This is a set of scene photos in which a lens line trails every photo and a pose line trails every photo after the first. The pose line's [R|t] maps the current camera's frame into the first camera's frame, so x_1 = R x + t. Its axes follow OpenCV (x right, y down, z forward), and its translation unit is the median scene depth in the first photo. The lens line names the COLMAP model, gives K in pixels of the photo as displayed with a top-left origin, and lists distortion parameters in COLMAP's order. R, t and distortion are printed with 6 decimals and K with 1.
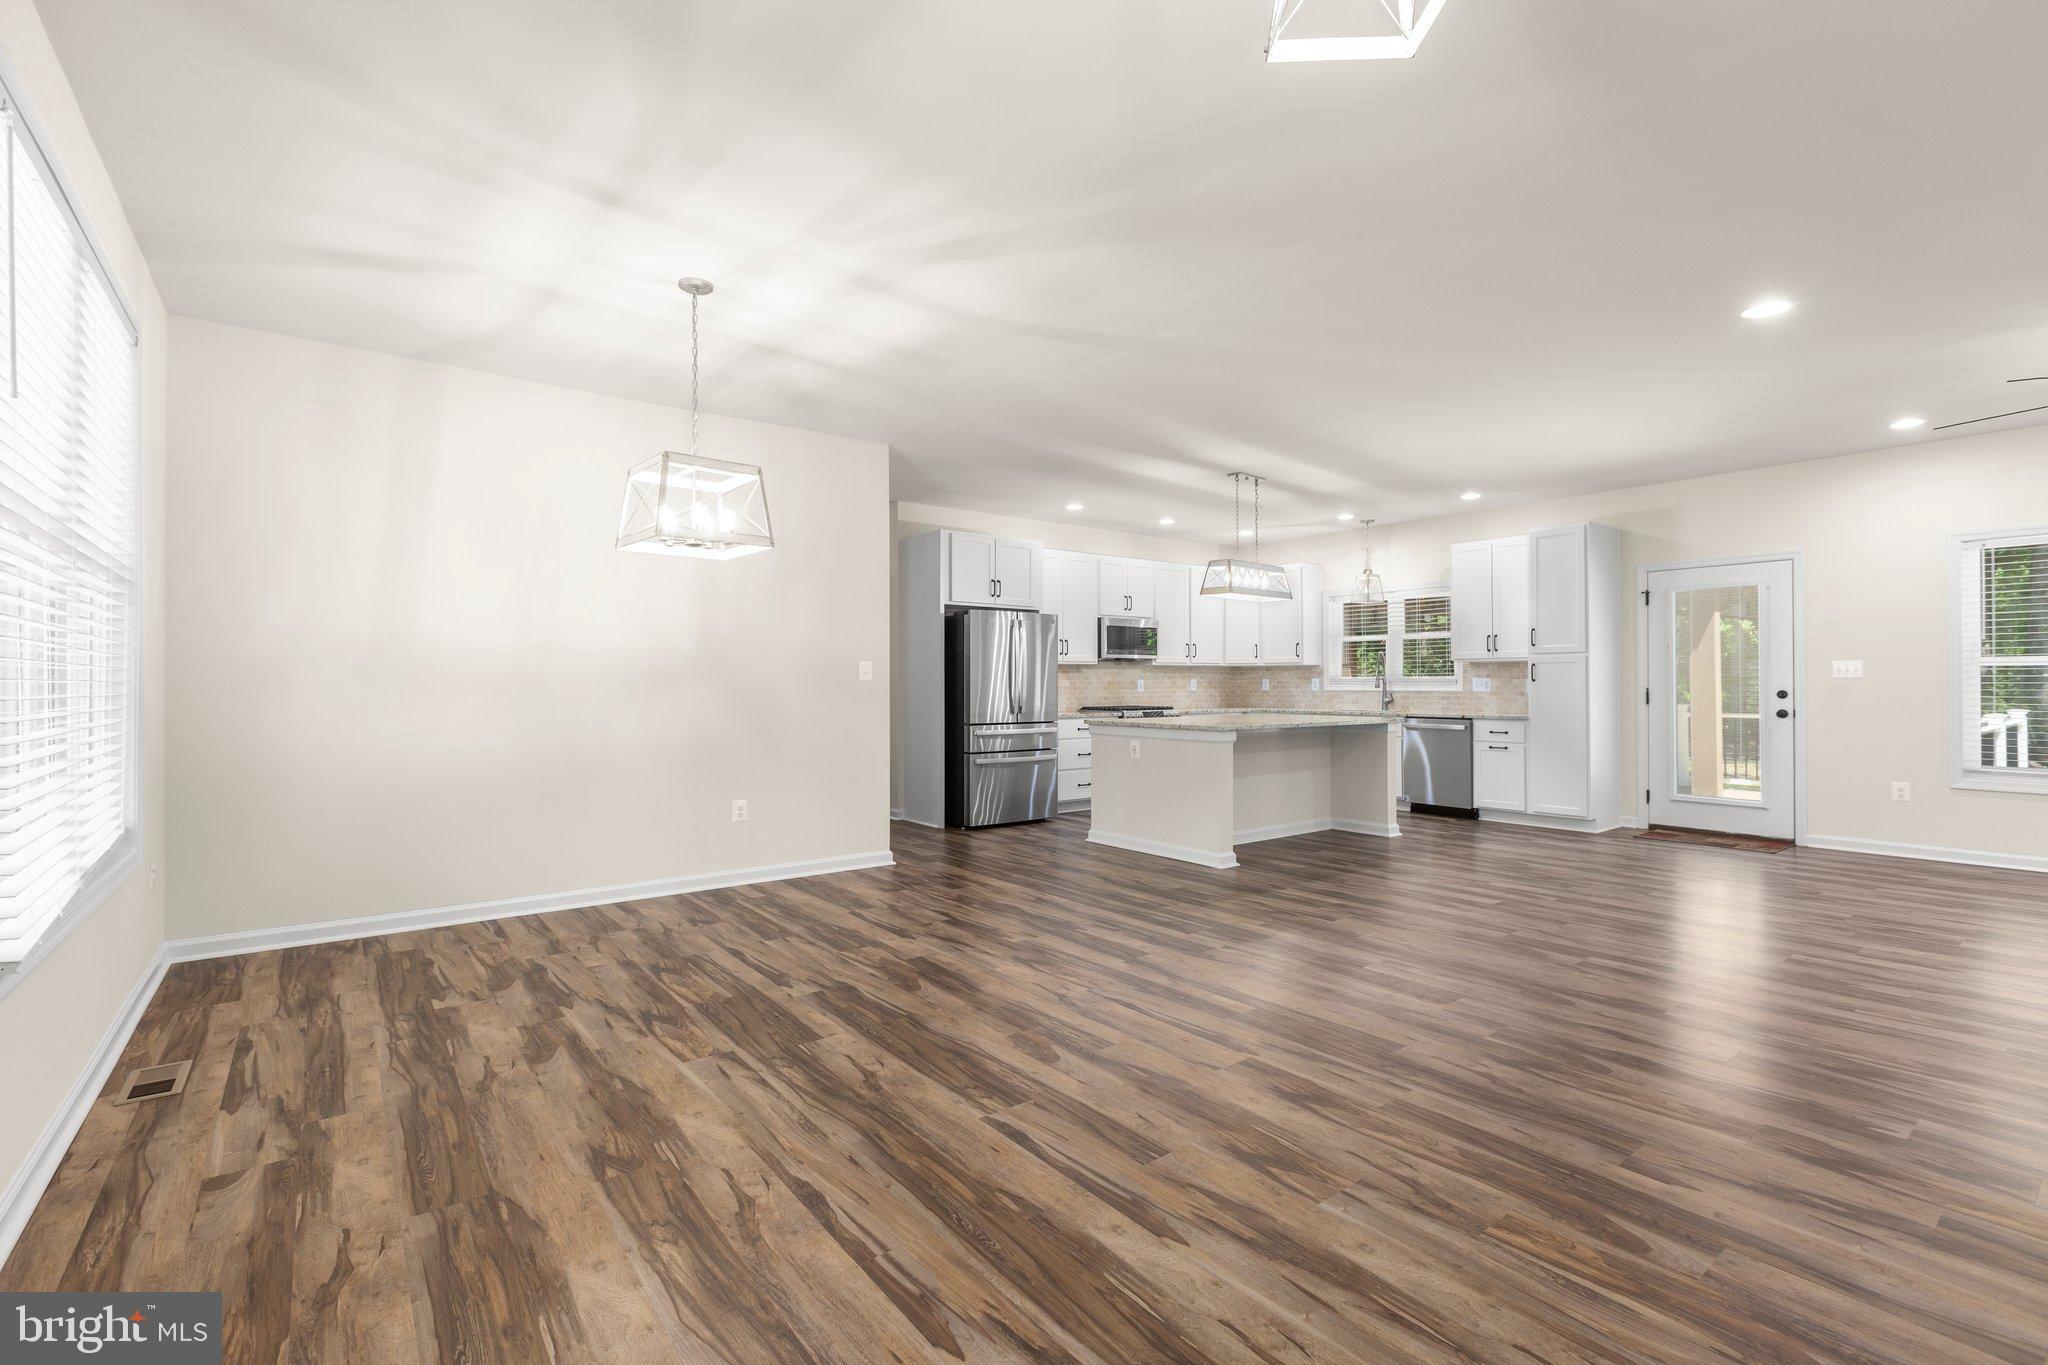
lens RADIAL K [[908.0, 0, 1011.7], [0, 908.0, 672.5], [0, 0, 1]] dist [-0.000756, -0.000828]
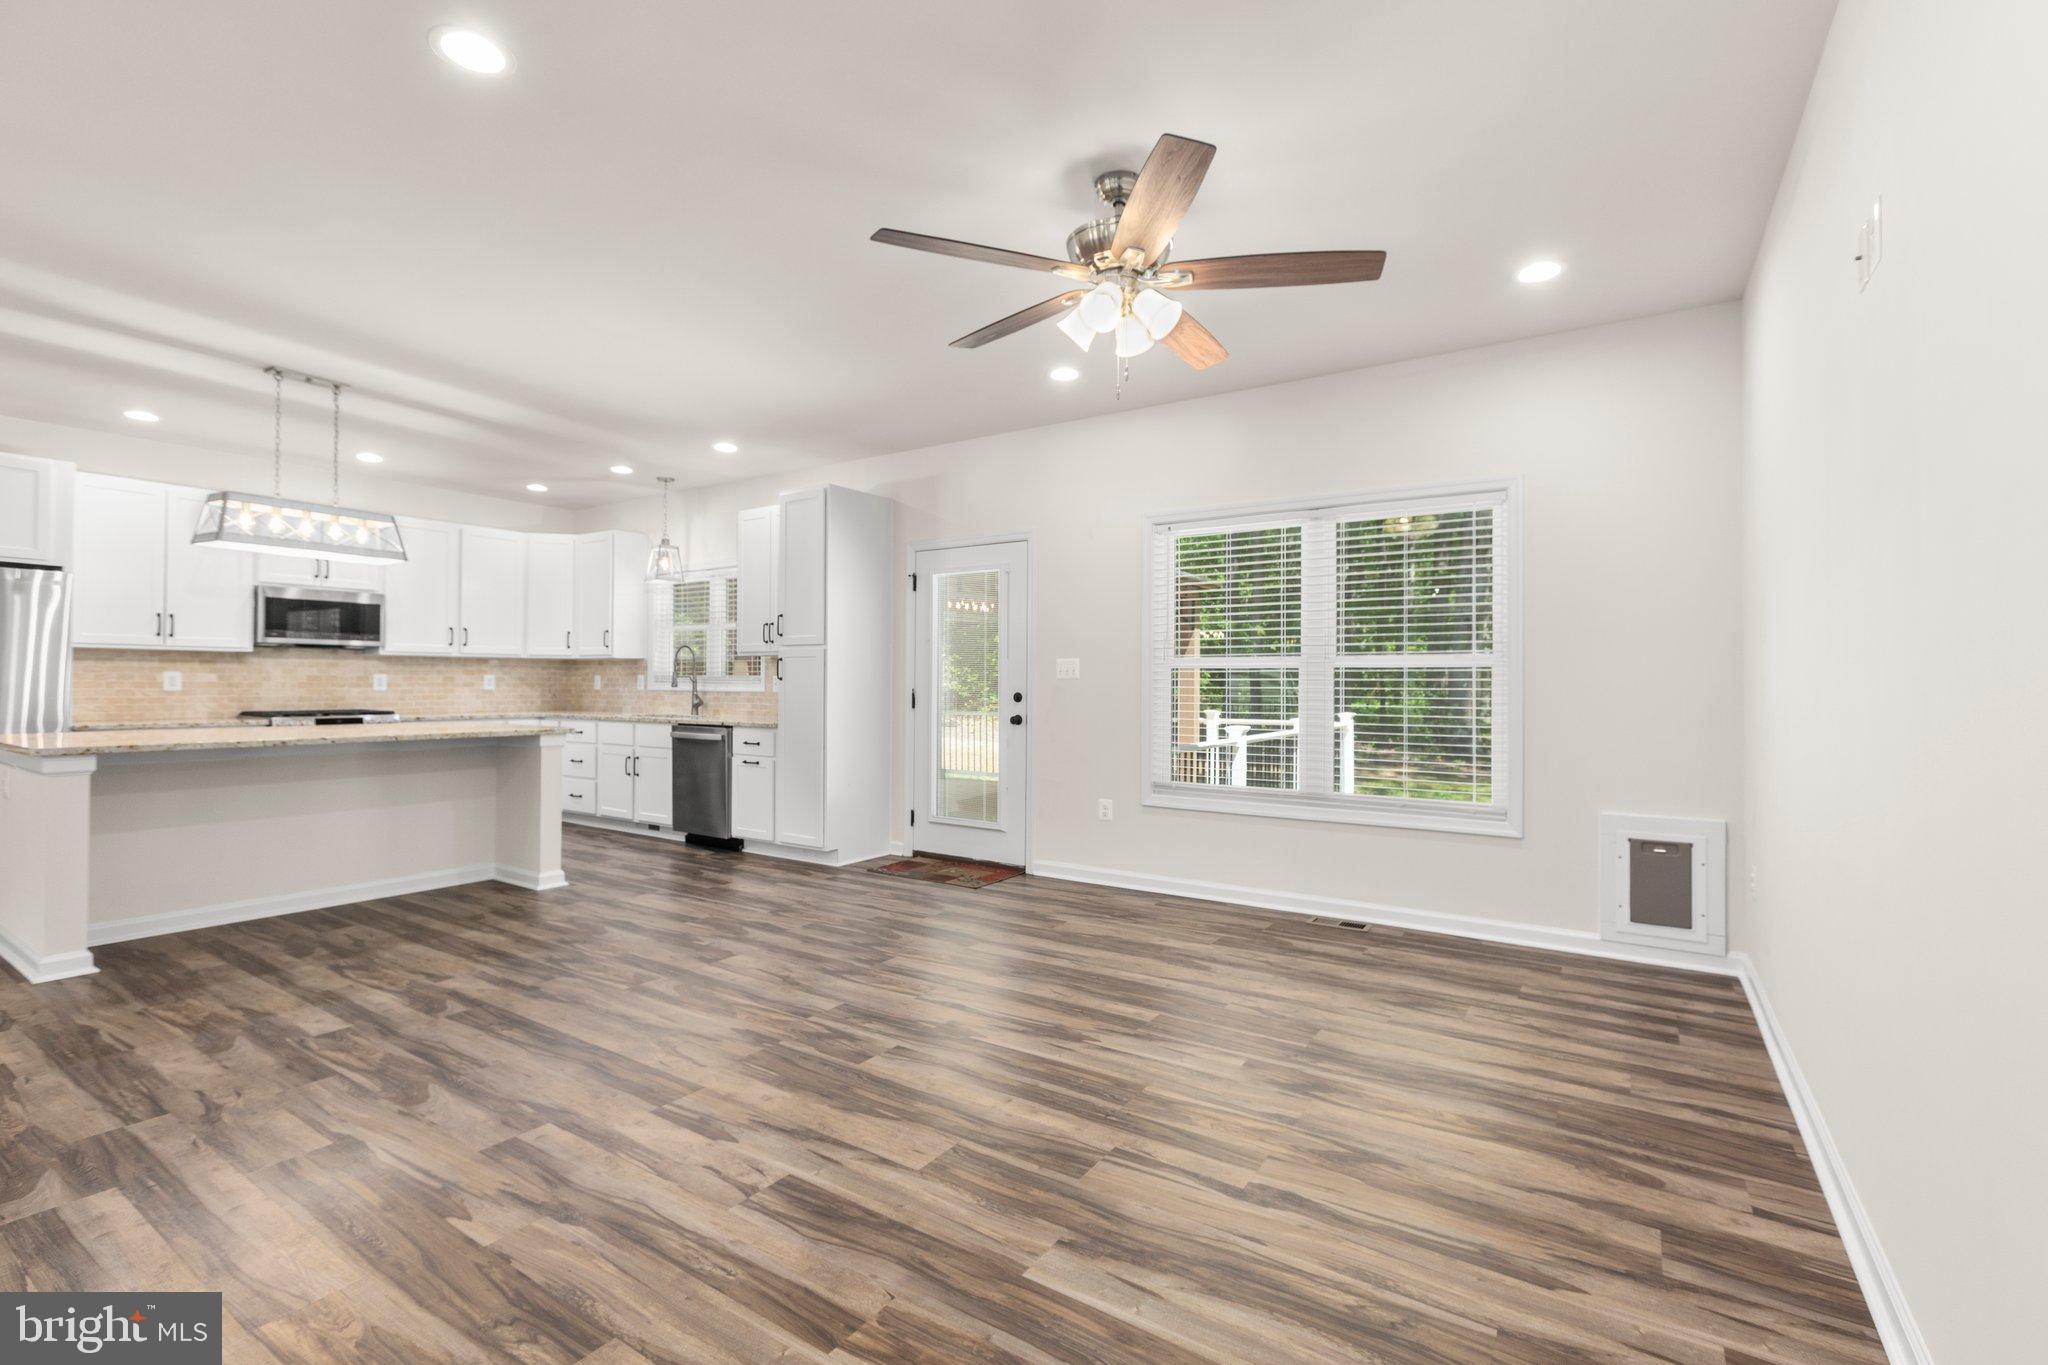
lens RADIAL K [[908.0, 0, 1012.8], [0, 908.0, 664.1], [0, 0, 1]] dist [-0.000756, -0.000828]
pose [[0.947803, 0.013915, 0.318553, 0.994205], [-0.011526, 0.999890, -0.009382, 0.001611], [-0.318648, 0.005221, 0.947859, 0.326866]]
